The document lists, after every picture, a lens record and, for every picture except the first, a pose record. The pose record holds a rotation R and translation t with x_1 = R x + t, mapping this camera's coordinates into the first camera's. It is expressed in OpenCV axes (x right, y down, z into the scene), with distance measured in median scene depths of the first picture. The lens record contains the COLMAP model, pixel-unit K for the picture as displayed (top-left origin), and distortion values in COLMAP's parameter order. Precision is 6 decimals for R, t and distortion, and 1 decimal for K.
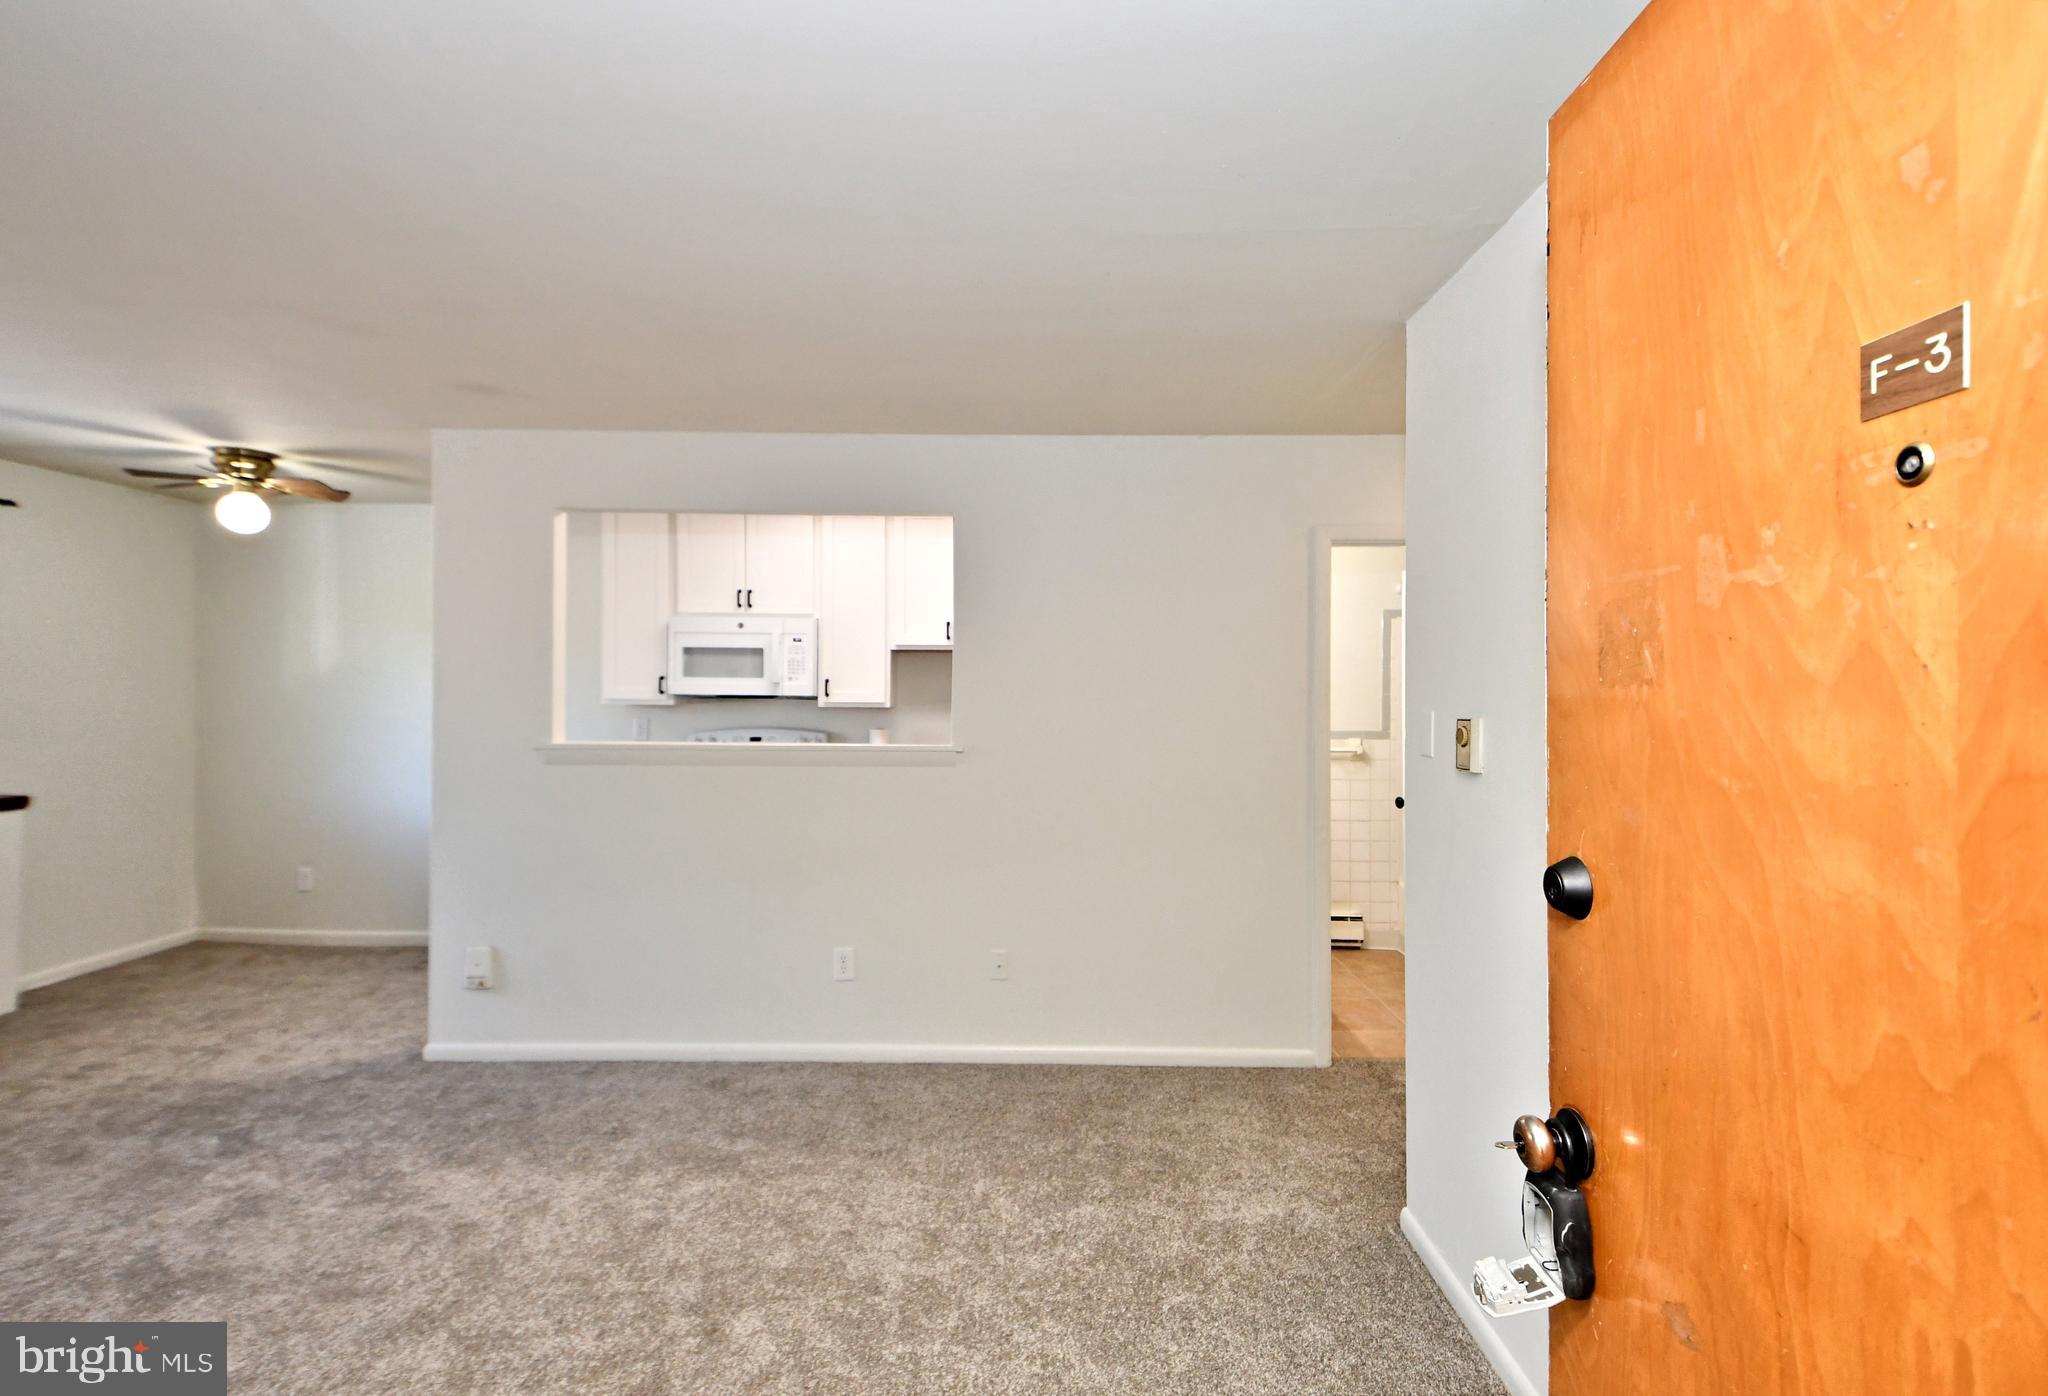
lens RADIAL K [[908.1, 0, 1051.4], [0, 908.1, 677.4], [0, 0, 1]] dist [-0.025864, -0.000668]
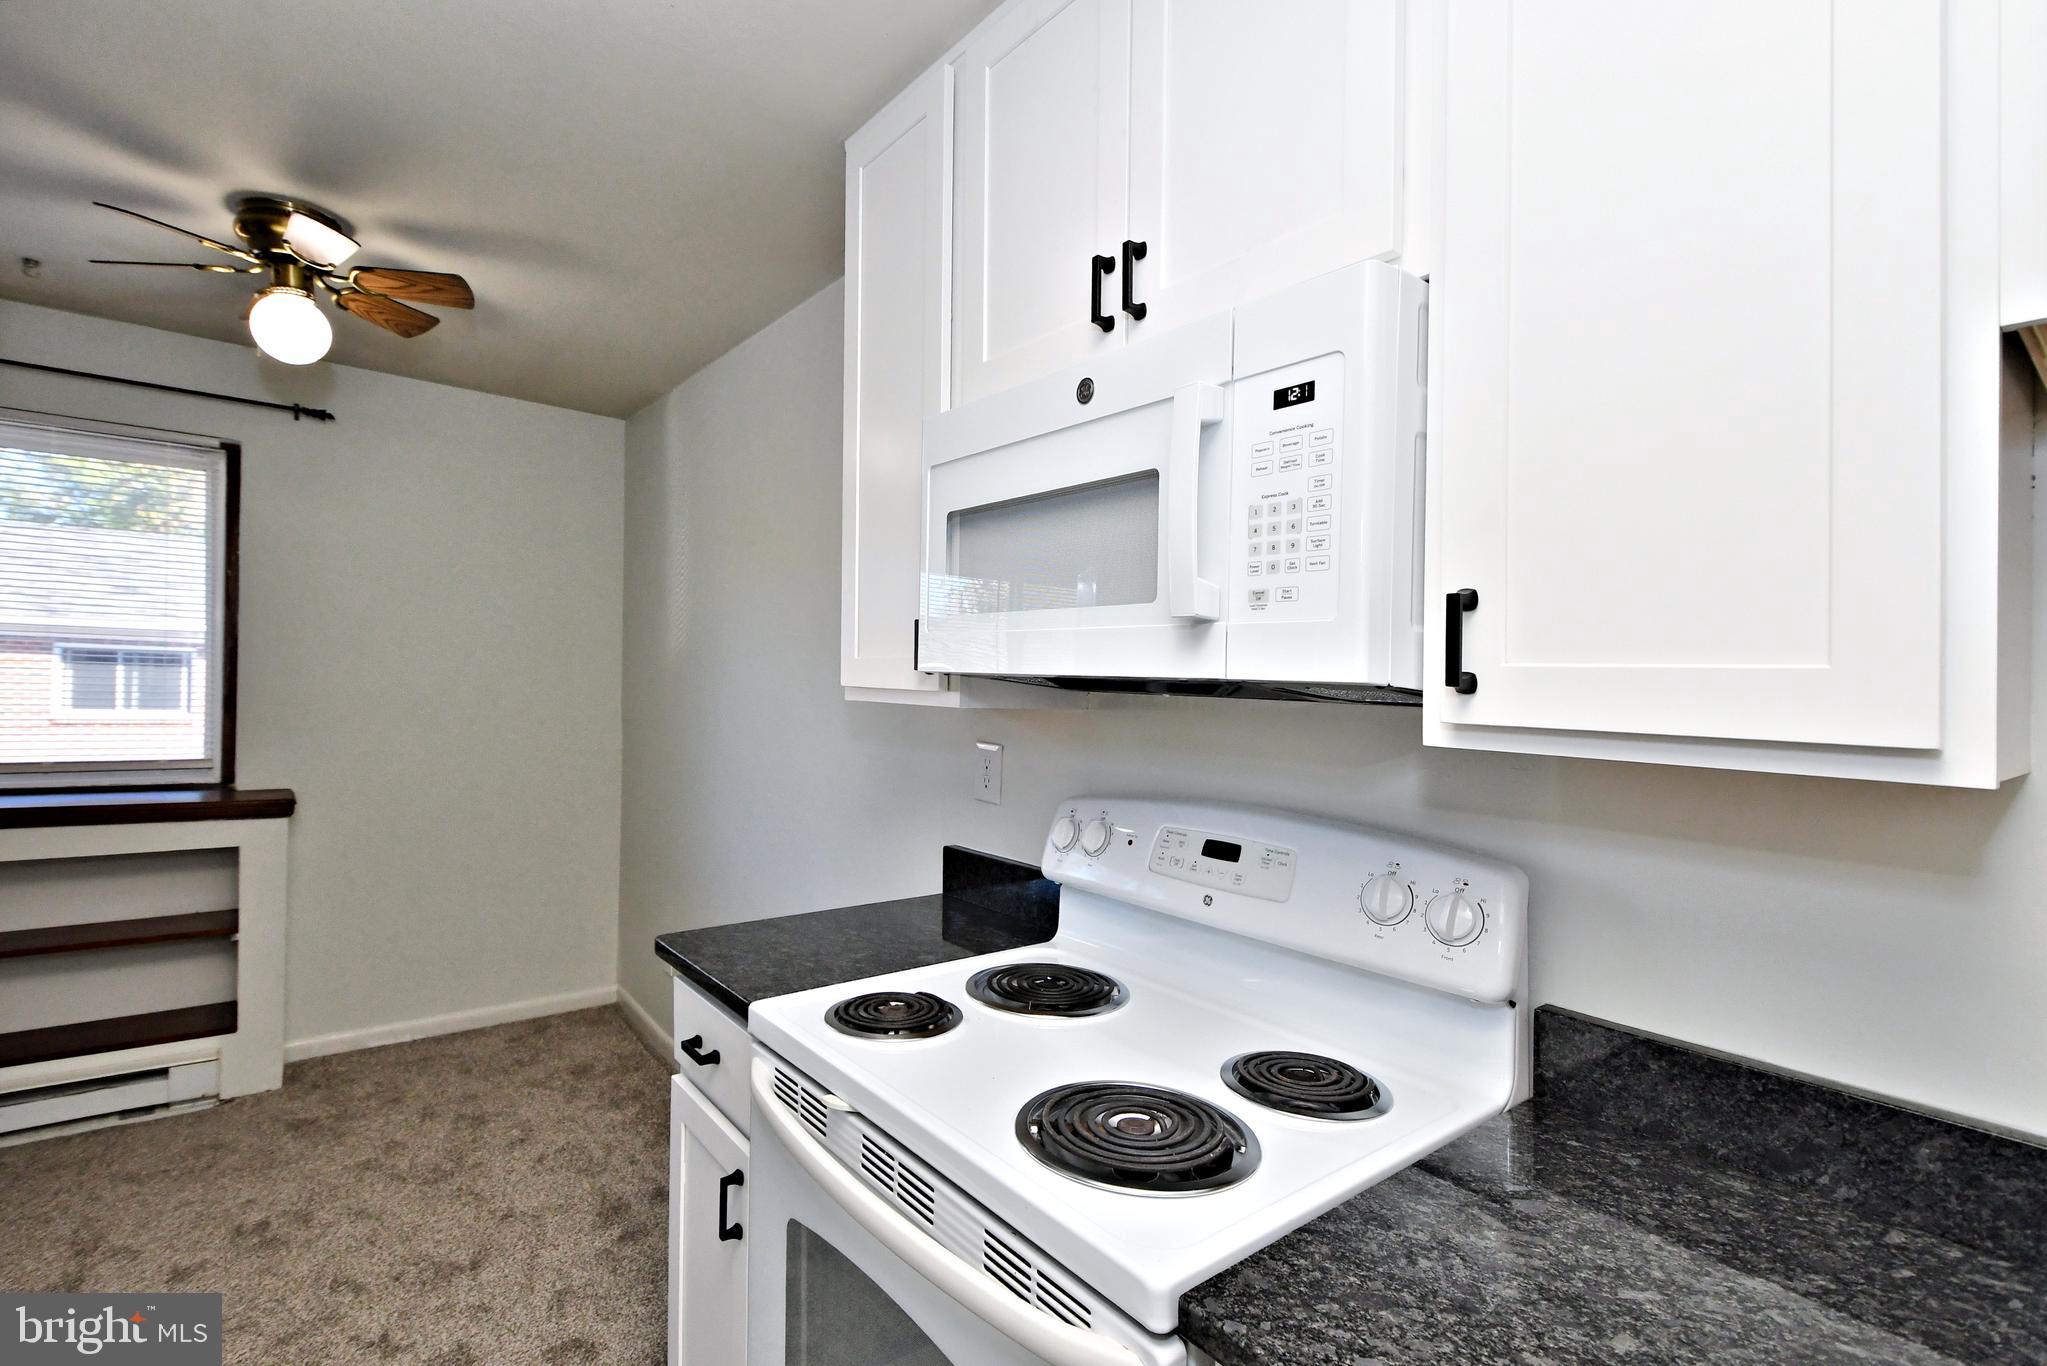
lens RADIAL K [[912.6, 0, 994.2], [0, 912.6, 662.9], [0, 0, 1]] dist [0.006751, -0.005871]
pose [[0.611791, -0.000624, -0.791019, -0.218916], [-0.015176, 0.999806, -0.012526, 0.024879], [0.790874, 0.019668, 0.611664, 1.099642]]
